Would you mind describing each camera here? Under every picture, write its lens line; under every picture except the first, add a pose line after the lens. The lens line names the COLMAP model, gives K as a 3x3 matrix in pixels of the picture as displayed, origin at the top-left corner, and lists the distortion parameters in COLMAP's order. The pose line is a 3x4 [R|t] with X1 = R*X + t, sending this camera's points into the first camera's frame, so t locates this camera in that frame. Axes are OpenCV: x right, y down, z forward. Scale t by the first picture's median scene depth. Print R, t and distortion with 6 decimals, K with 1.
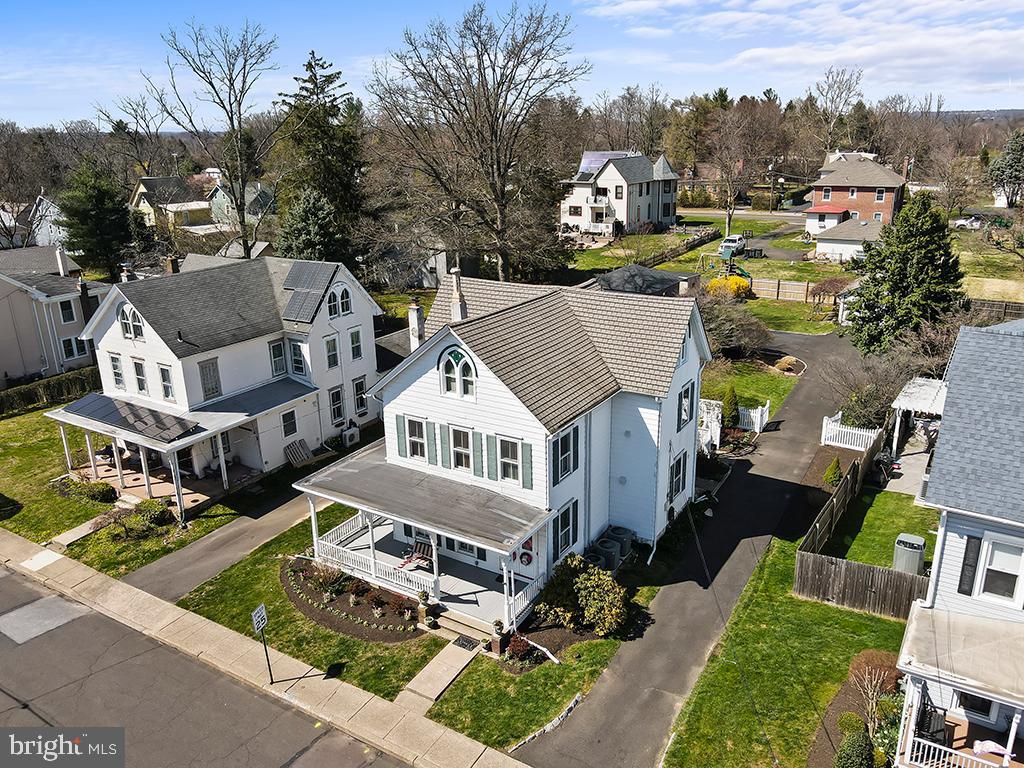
lens RADIAL K [[773.4, 0, 511.2], [0, 773.4, 387.2], [0, 0, 1]] dist [-0.008400, 0.033121]
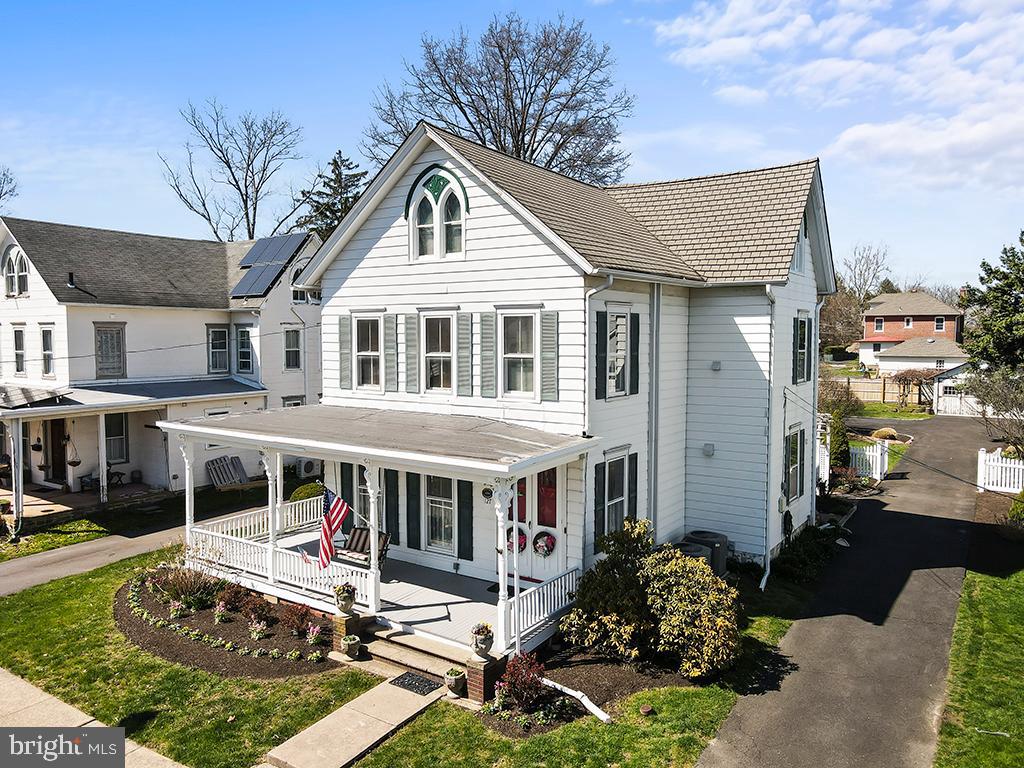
lens RADIAL K [[756.3, 0, 512.0], [0, 756.3, 384.0], [0, 0, 1]] dist [0.006275, 0.007141]
pose [[0.998932, 0.024839, -0.038965, 0.014662], [-0.033999, 0.966149, -0.255733, 0.251048], [0.031294, 0.256785, 0.965962, 0.458699]]
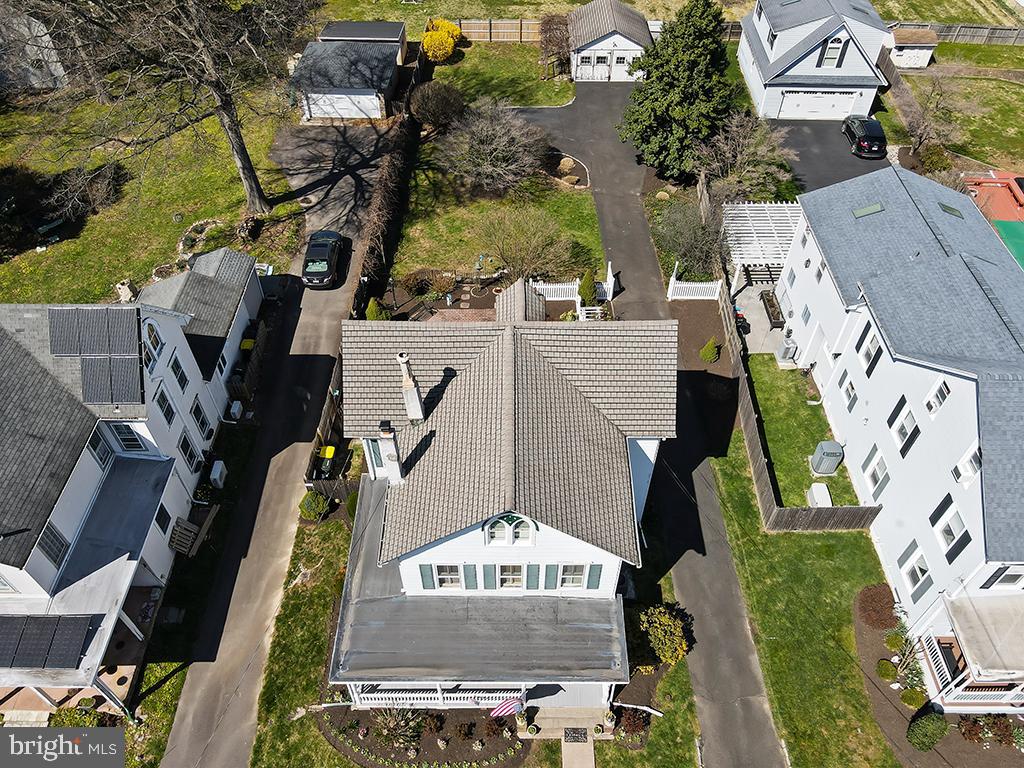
lens RADIAL K [[740.9, 0, 512.0], [0, 740.9, 384.0], [0, 0, 1]] dist [0.002790, 0.005255]
pose [[0.846078, -0.377199, 0.376661, -0.311616], [0.150137, 0.846620, 0.510581, -0.567774], [-0.511479, -0.375441, 0.772938, 0.410298]]
